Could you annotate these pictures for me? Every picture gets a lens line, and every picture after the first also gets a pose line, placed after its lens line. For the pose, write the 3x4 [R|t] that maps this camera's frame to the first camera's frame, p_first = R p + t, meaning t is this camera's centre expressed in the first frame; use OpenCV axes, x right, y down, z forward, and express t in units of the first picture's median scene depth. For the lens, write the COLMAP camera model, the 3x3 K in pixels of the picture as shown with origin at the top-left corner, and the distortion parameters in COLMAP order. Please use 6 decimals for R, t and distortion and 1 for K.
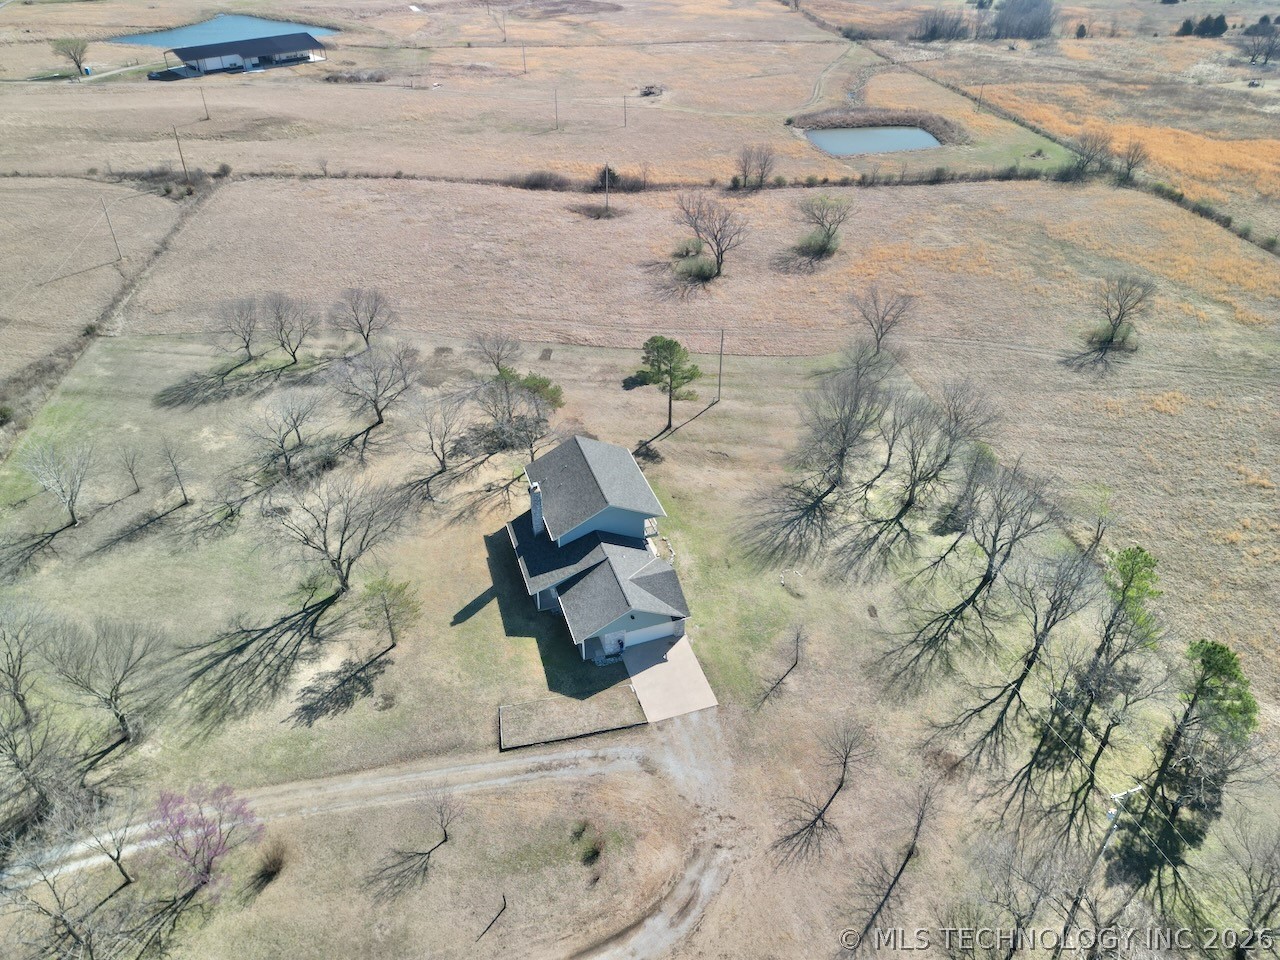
lens RADIAL K [[893.1, 0, 633.6], [0, 893.1, 473.9], [0, 0, 1]] dist [0.073140, -0.064180]
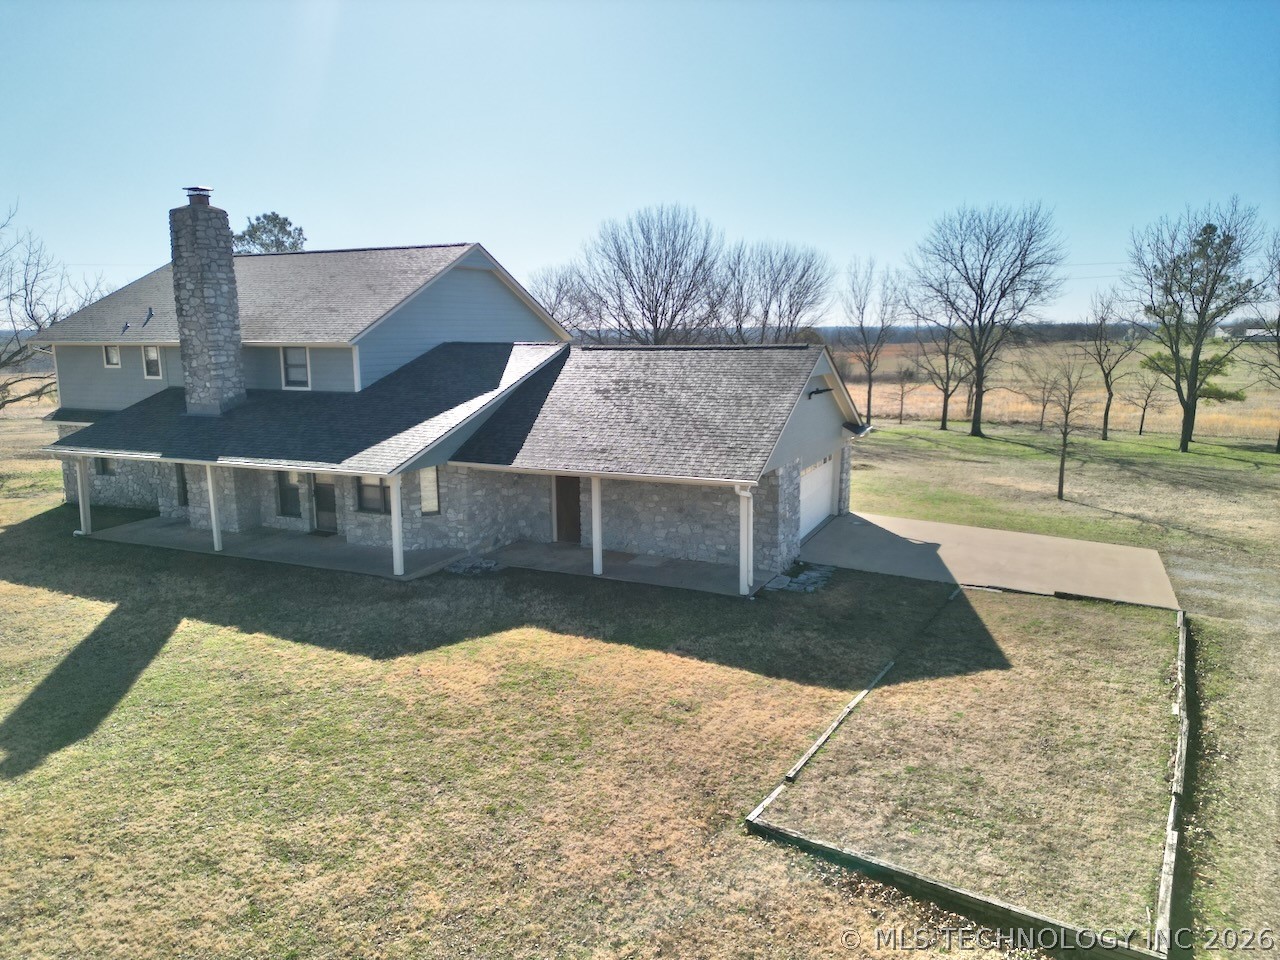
lens RADIAL K [[893.1, 0, 644.3], [0, 893.1, 481.1], [0, 0, 1]] dist [0.073140, -0.064180]
pose [[0.679789, -0.118359, 0.723794, -0.189587], [0.424763, 0.868063, -0.256988, 0.177418], [-0.597882, 0.482138, 0.640374, 0.664087]]
